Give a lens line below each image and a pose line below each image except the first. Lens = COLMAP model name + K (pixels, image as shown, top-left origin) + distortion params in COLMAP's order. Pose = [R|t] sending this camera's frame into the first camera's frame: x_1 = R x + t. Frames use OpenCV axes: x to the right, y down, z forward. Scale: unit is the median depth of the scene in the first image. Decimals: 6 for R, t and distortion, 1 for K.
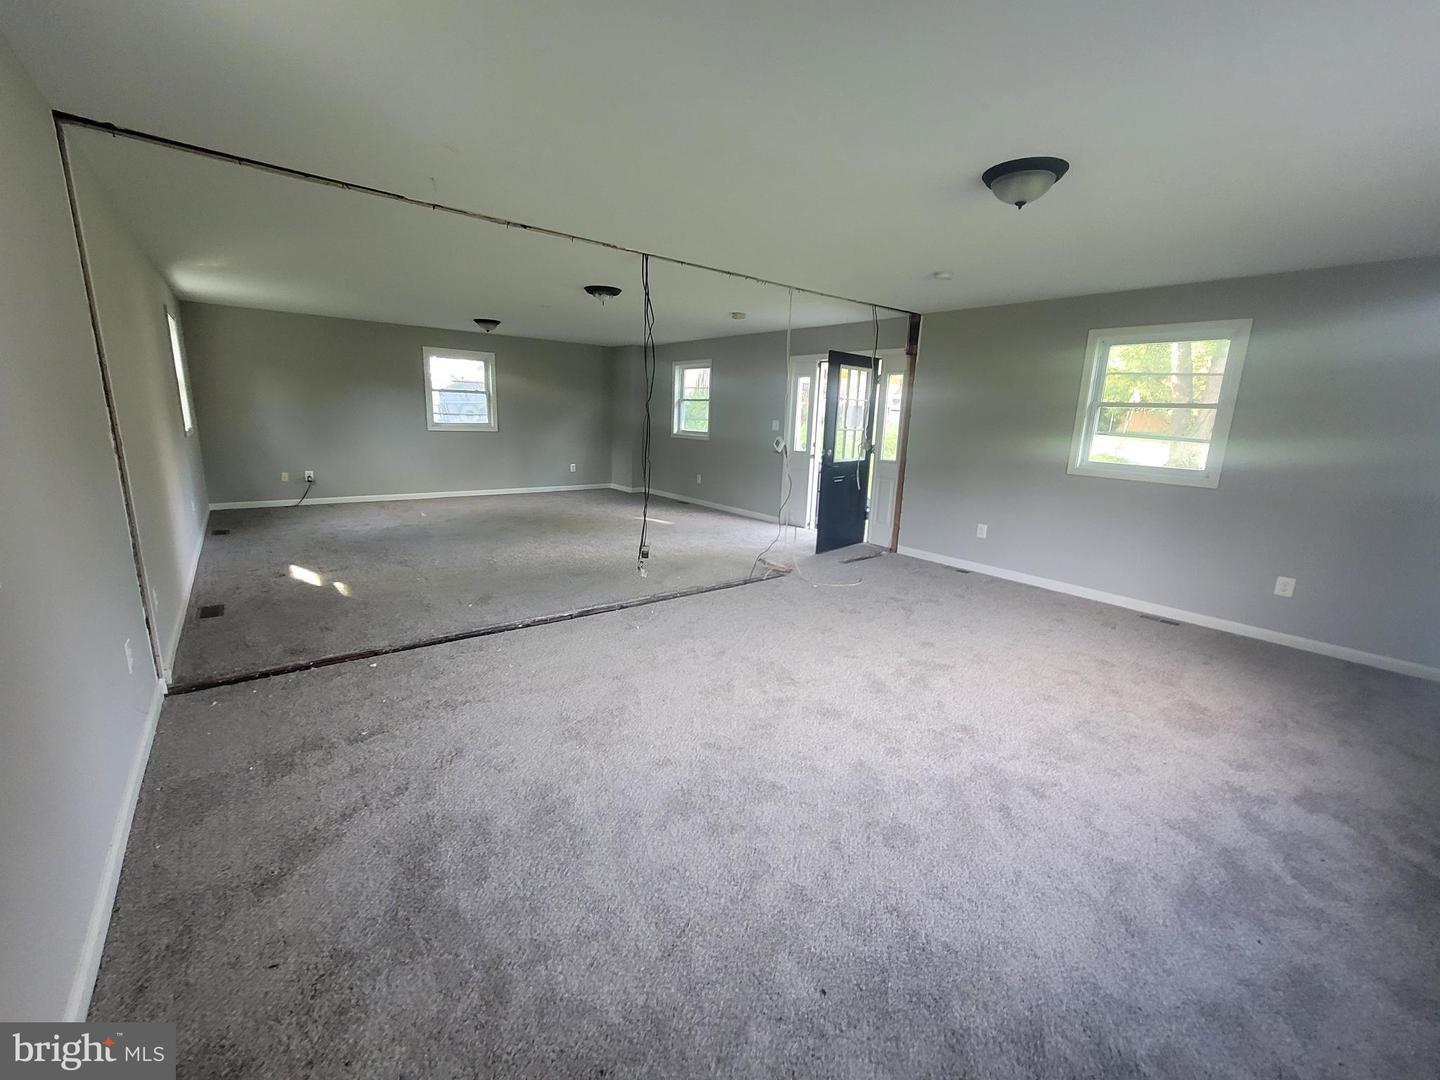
lens RADIAL K [[586.1, 0, 720.0], [0, 586.1, 540.0], [0, 0, 1]] dist [0.000610, -0.000023]
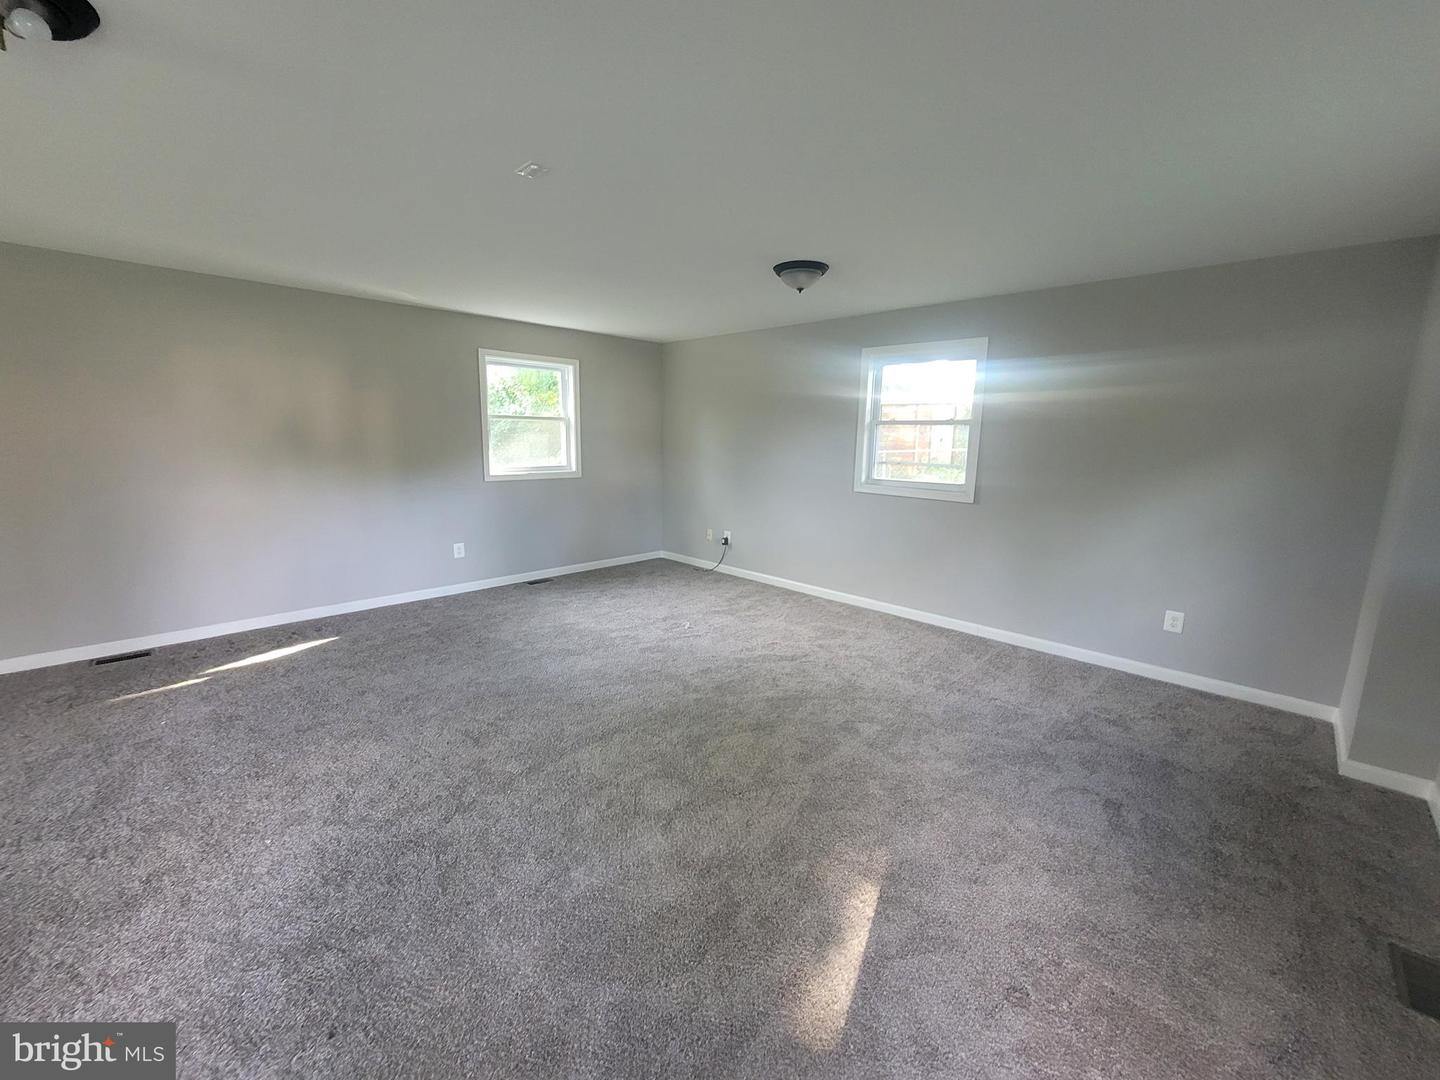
lens RADIAL K [[586.1, 0, 720.0], [0, 586.1, 540.0], [0, 0, 1]] dist [0.000610, -0.000023]
pose [[0.116498, 0.145374, -0.982494, 0.075914], [-0.220627, 0.968302, 0.117113, -0.185868], [0.968376, 0.203121, 0.144879, 0.826799]]
